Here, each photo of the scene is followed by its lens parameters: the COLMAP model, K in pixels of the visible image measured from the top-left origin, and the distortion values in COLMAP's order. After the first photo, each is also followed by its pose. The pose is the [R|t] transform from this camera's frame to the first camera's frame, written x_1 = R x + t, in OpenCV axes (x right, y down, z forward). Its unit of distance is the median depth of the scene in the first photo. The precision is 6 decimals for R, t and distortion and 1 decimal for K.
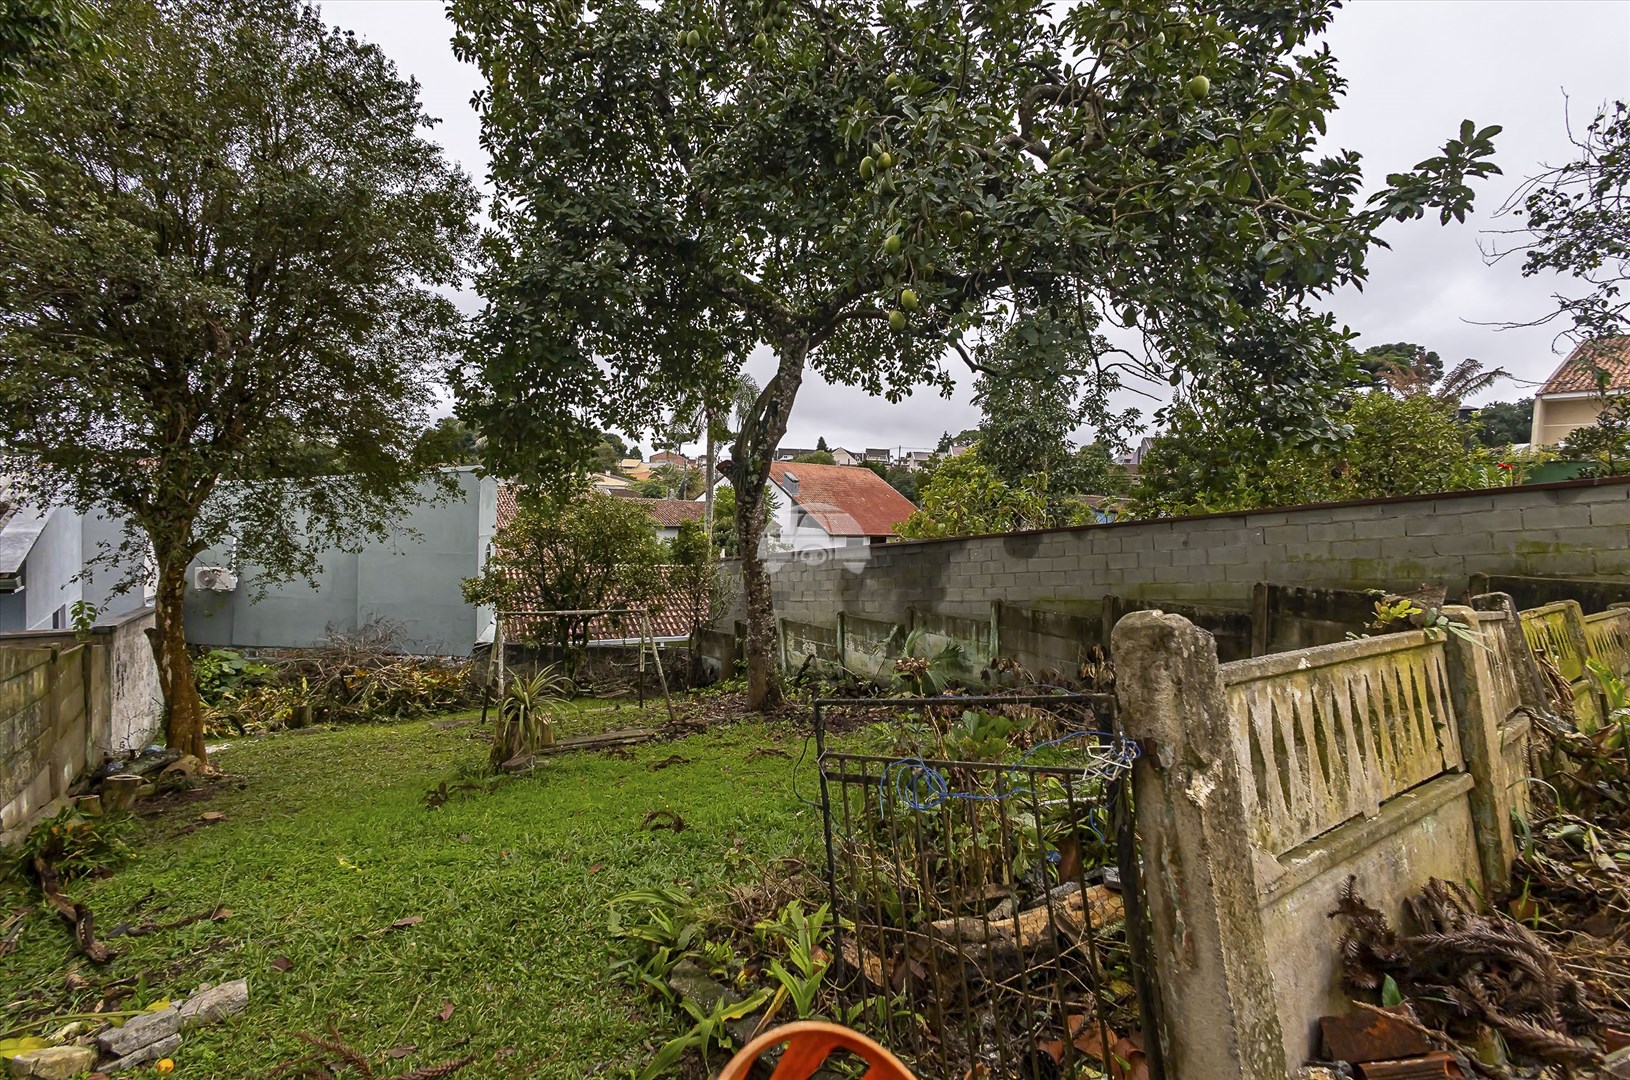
lens RADIAL K [[741.6, 0, 814.8], [0, 741.6, 537.7], [0, 0, 1]] dist [0.005993, -0.001255]
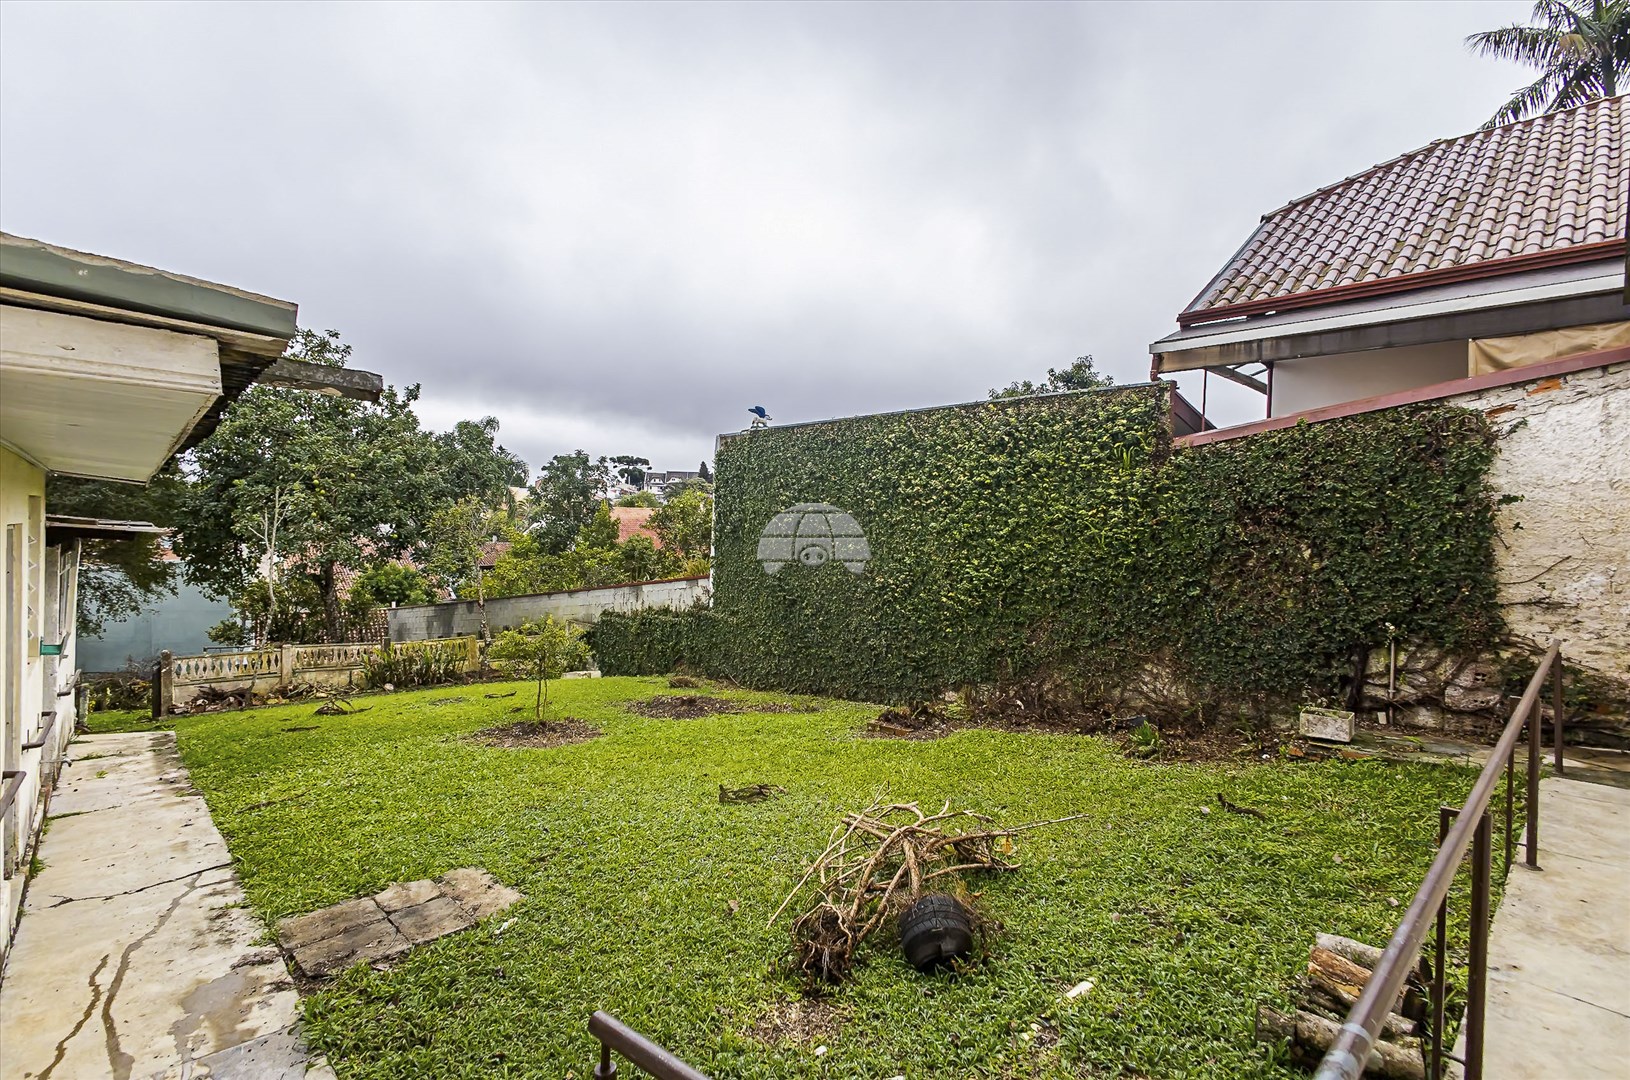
lens RADIAL K [[741.6, 0, 818.4], [0, 741.6, 534.9], [0, 0, 1]] dist [0.005993, -0.001255]
pose [[0.993516, -0.020580, 0.111818, 1.093053], [0.022952, 0.999537, -0.019973, -0.137214], [-0.111355, 0.022410, 0.993528, -1.302149]]
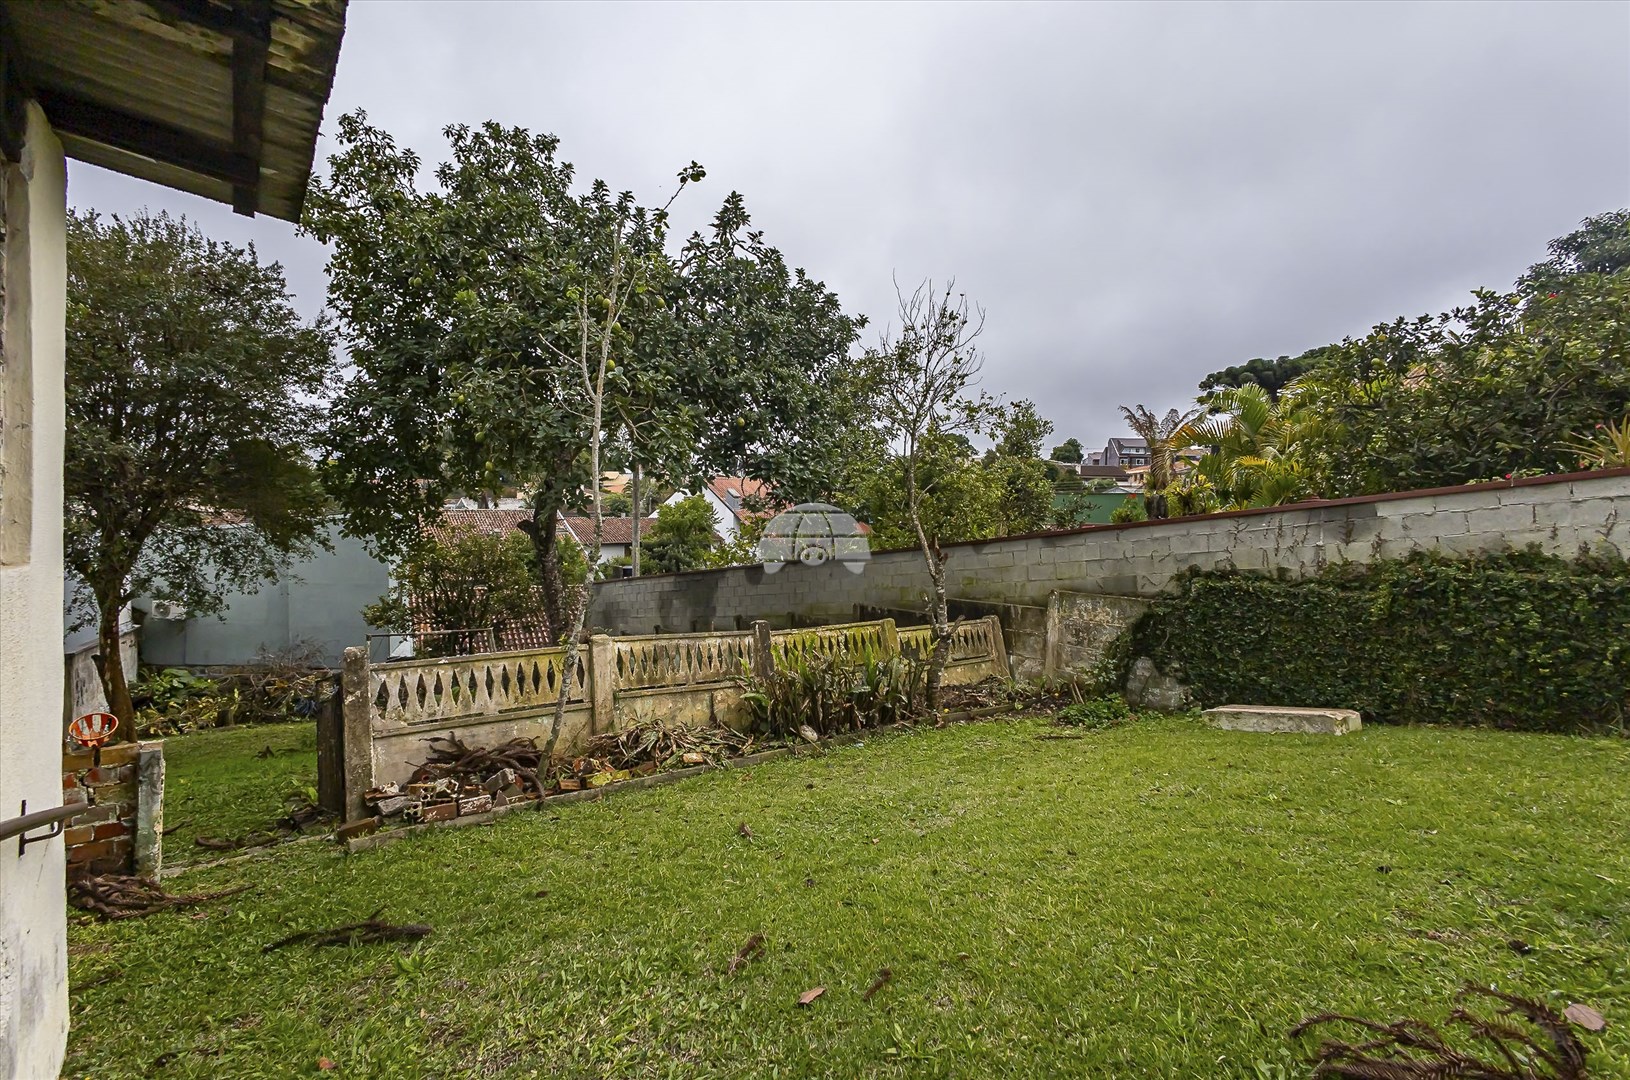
lens RADIAL K [[741.6, 0, 814.7], [0, 741.6, 535.6], [0, 0, 1]] dist [0.005993, -0.001255]
pose [[0.999640, -0.025449, 0.008452, 0.400477], [0.025508, 0.999650, -0.007024, -0.051399], [-0.008270, 0.007237, 0.999940, -0.371674]]
